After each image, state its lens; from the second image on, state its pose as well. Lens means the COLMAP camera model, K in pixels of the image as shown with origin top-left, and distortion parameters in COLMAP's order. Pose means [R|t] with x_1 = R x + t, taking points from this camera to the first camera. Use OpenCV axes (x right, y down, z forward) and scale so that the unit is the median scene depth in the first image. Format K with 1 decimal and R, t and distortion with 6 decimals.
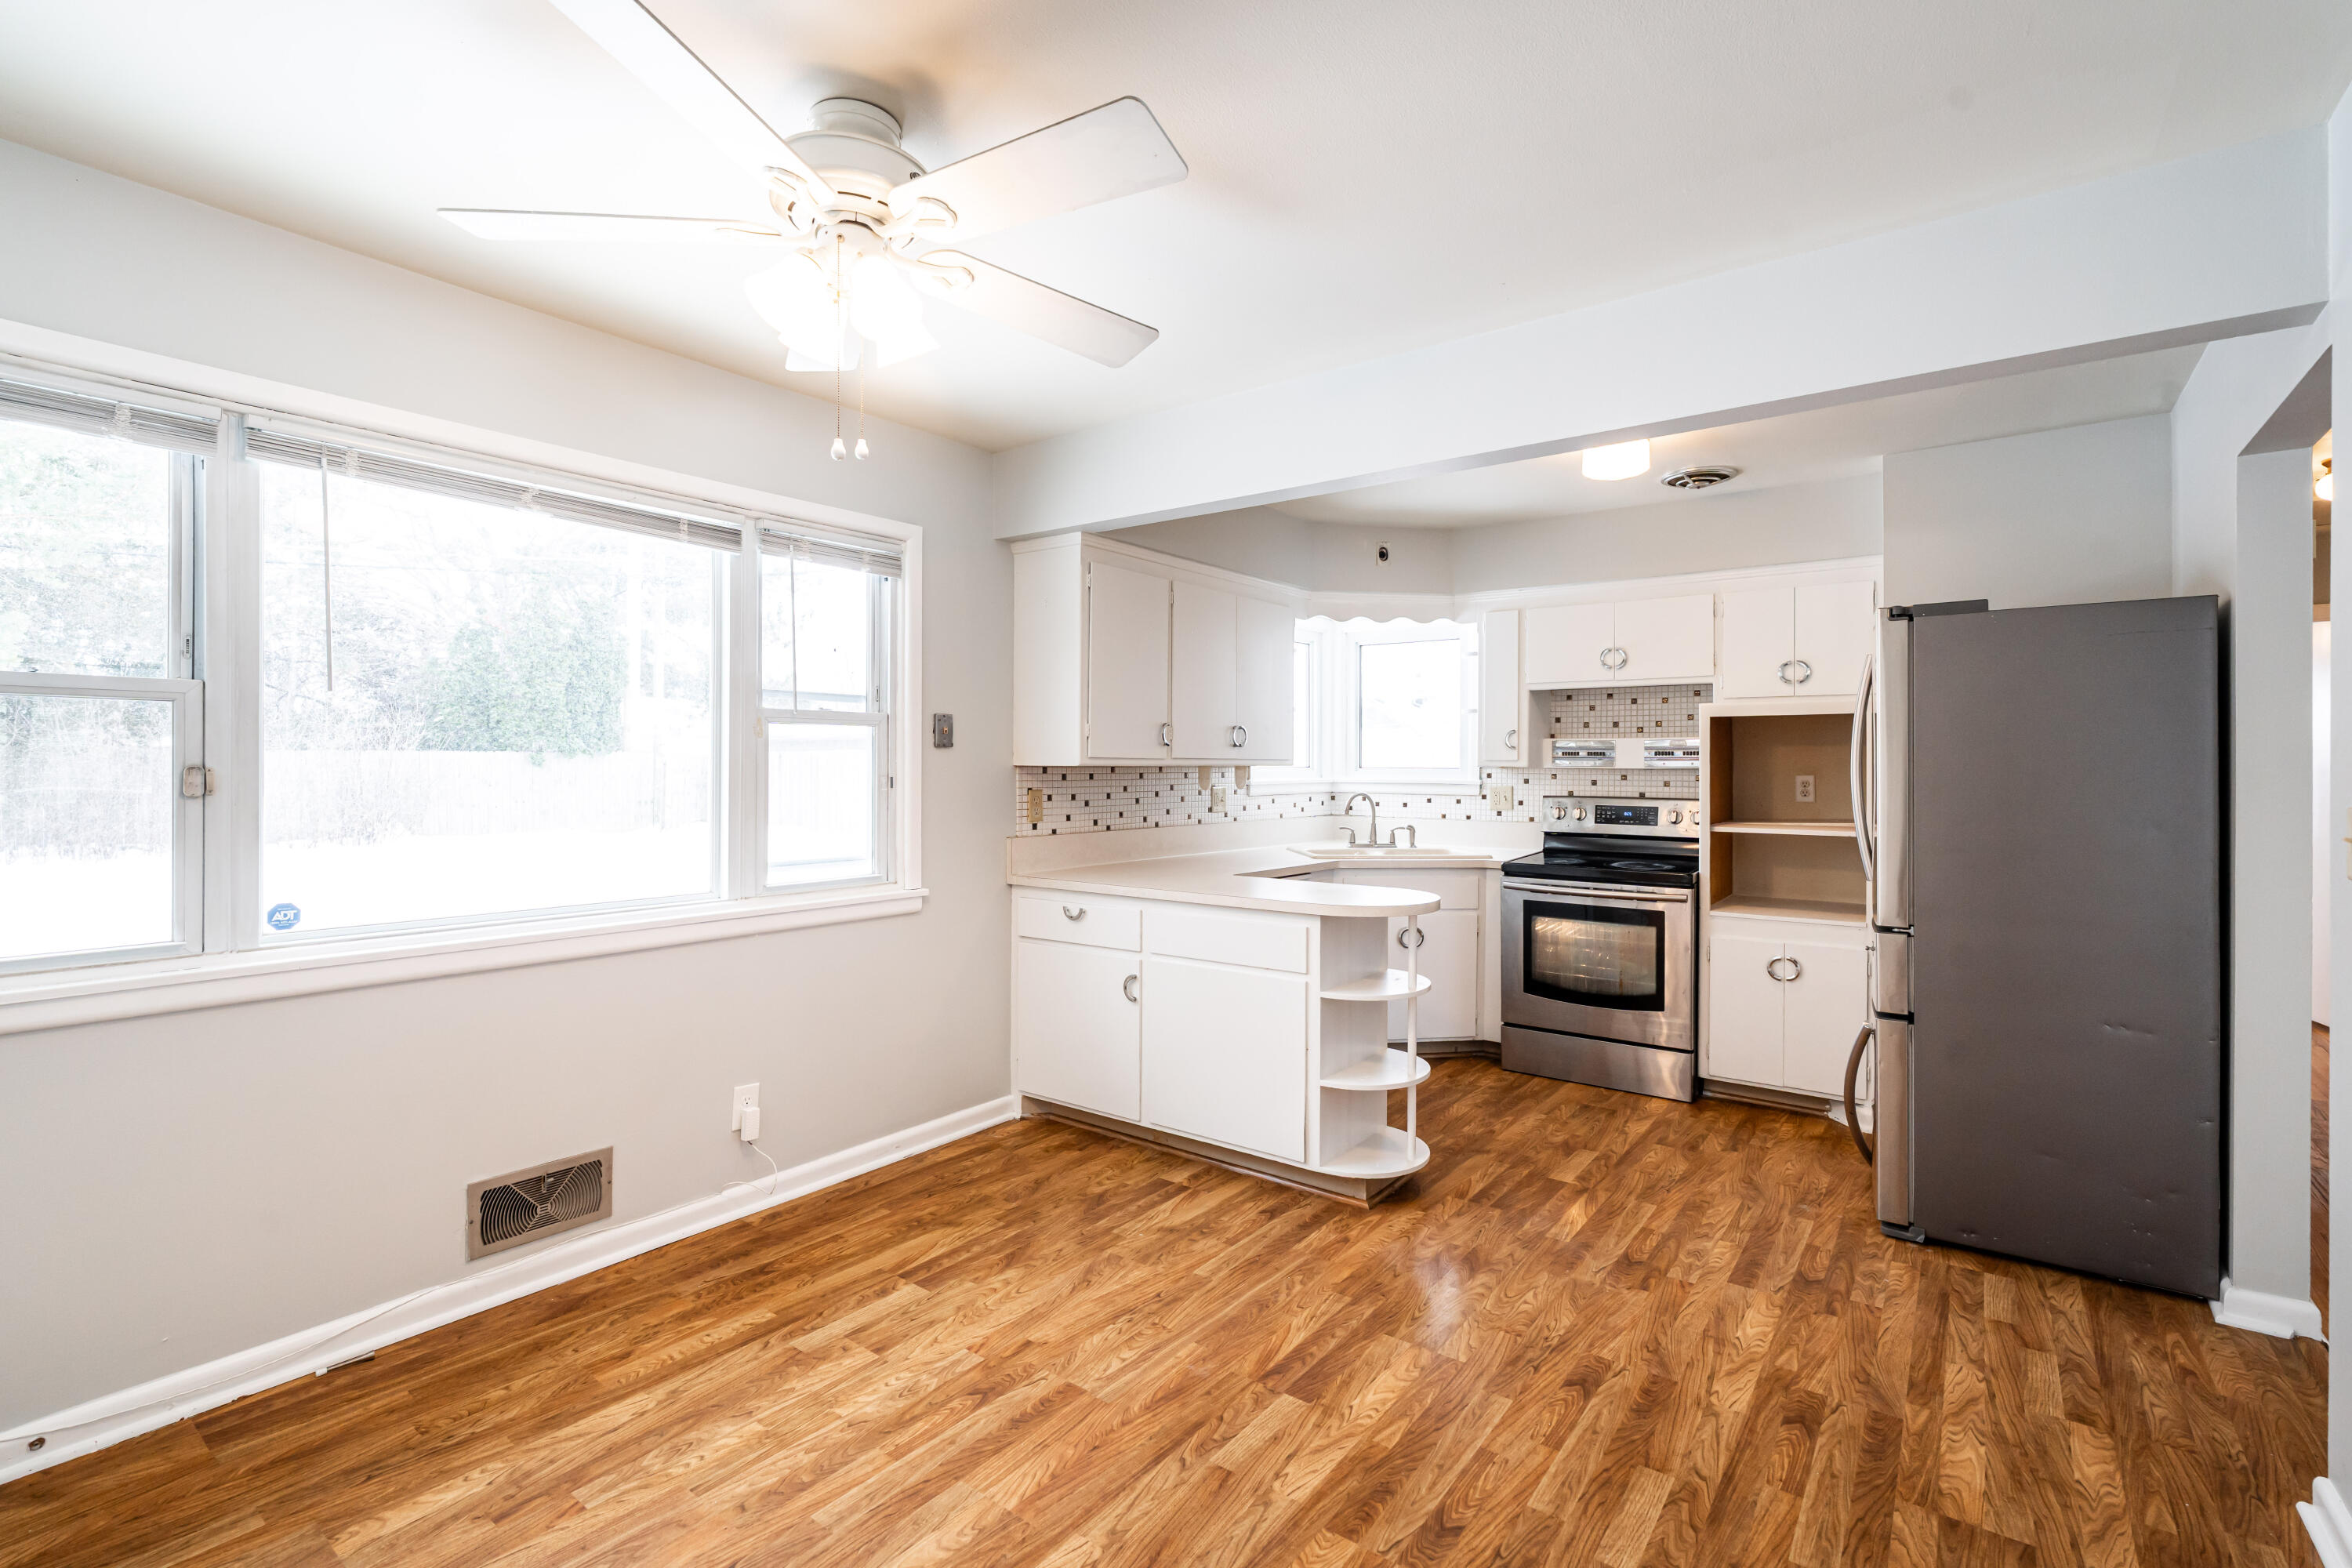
lens RADIAL K [[1065.9, 0, 1172.9], [0, 1065.9, 772.8], [0, 0, 1]] dist [-0.010059, 0.004554]
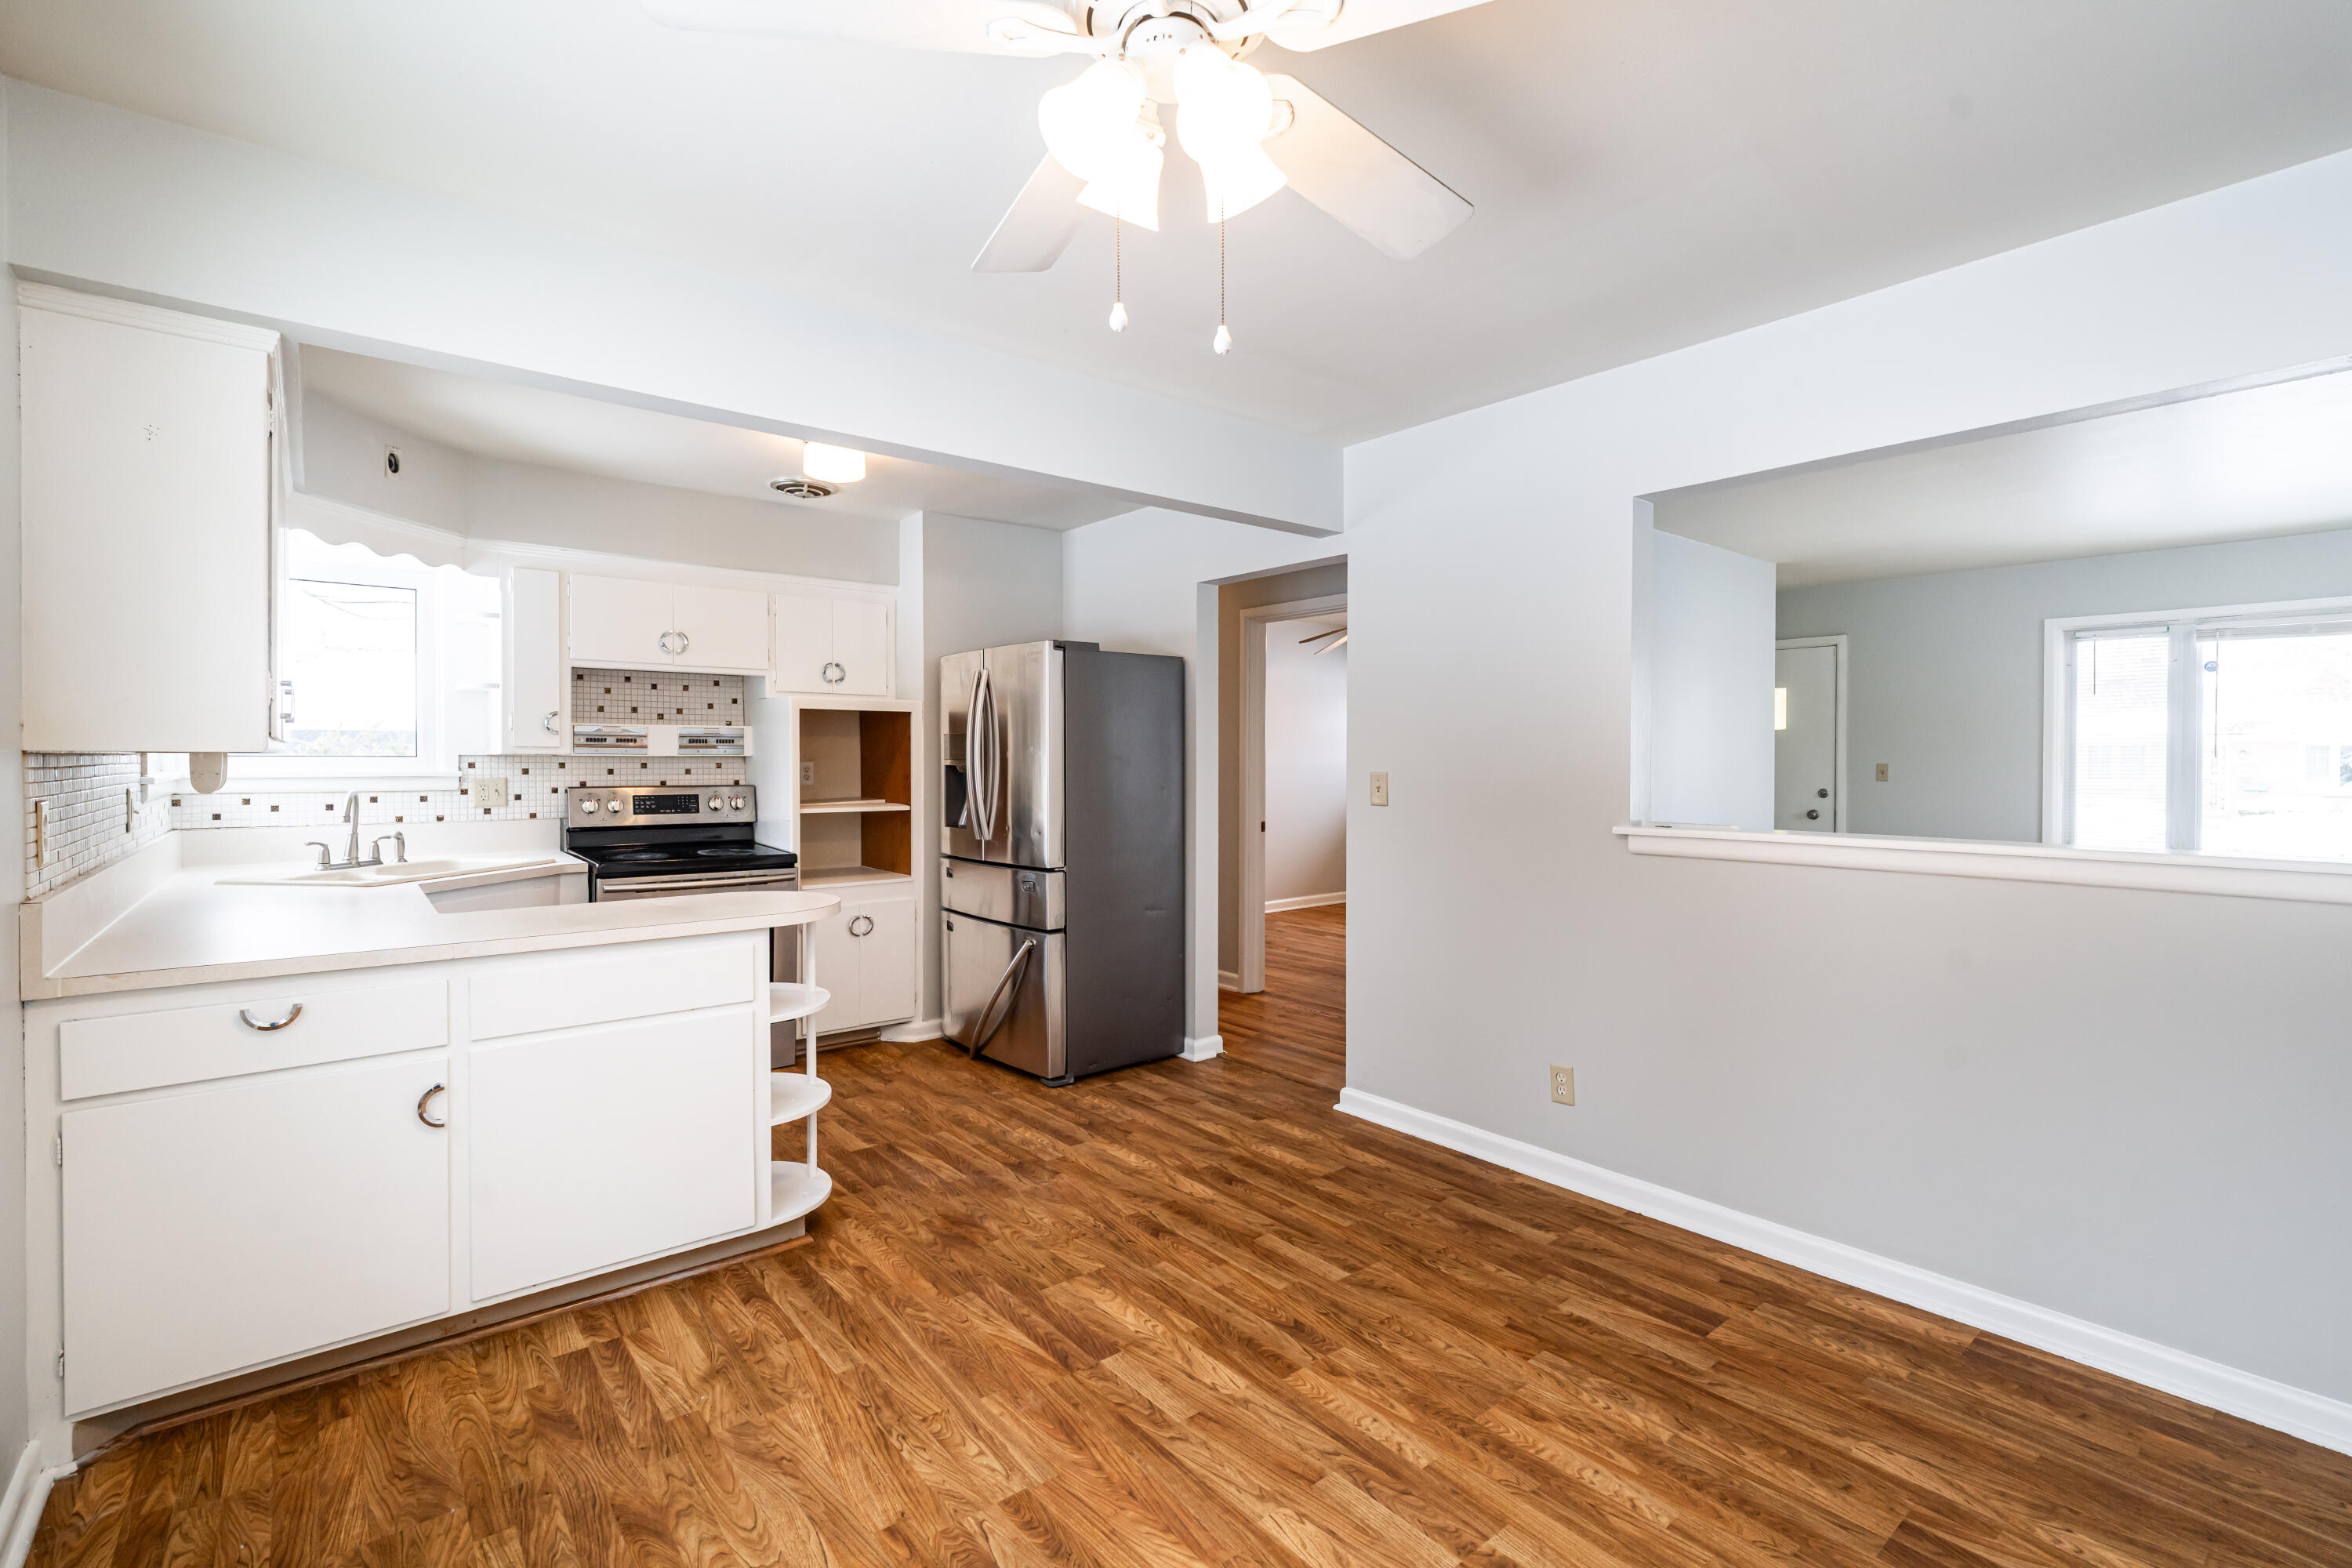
lens RADIAL K [[1065.9, 0, 1172.9], [0, 1065.9, 772.8], [0, 0, 1]] dist [-0.010059, 0.004554]
pose [[0.228238, -0.016600, 0.973464, -0.593843], [0.006438, 0.999859, 0.015541, -0.001385], [-0.973584, 0.002720, 0.228313, 0.471987]]
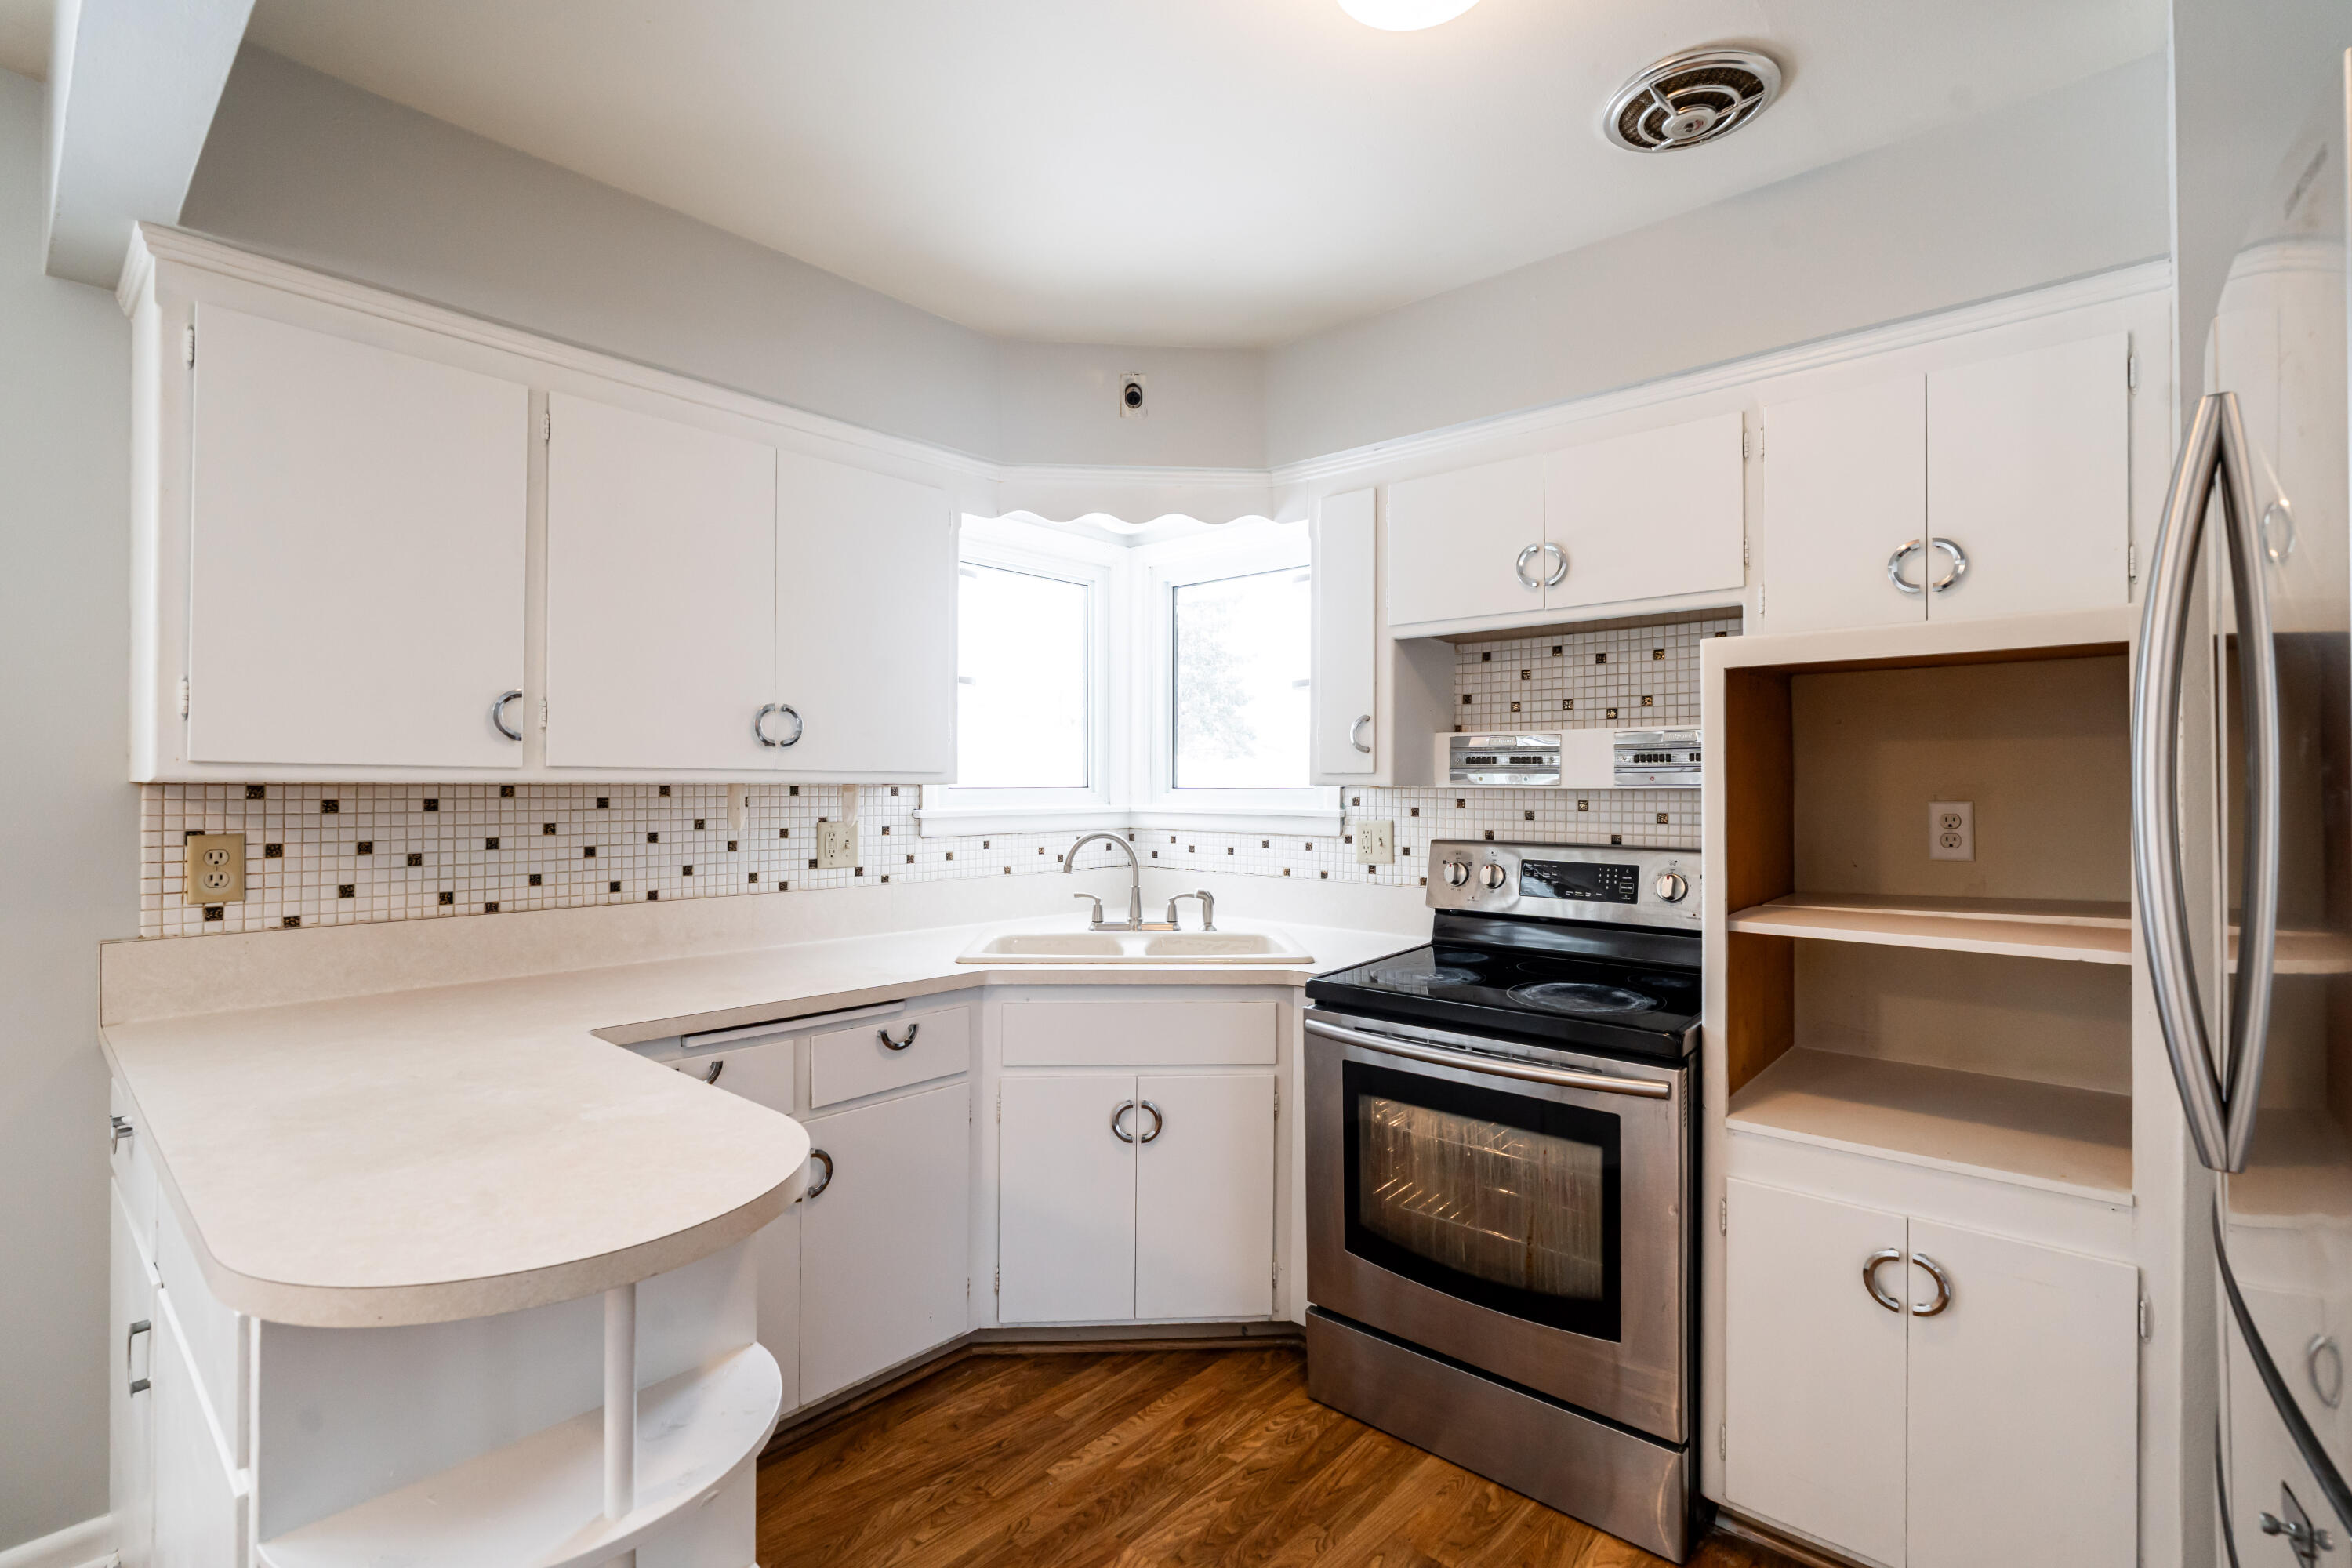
lens RADIAL K [[1087.5, 0, 1176.0], [0, 1087.5, 784.0], [0, 0, 1]] dist [-0.007300, 0.000416]
pose [[0.997624, -0.001296, -0.068875, 0.388435], [0.000566, 0.999943, -0.010620, -0.000885], [0.068885, 0.010556, 0.997569, 0.676081]]
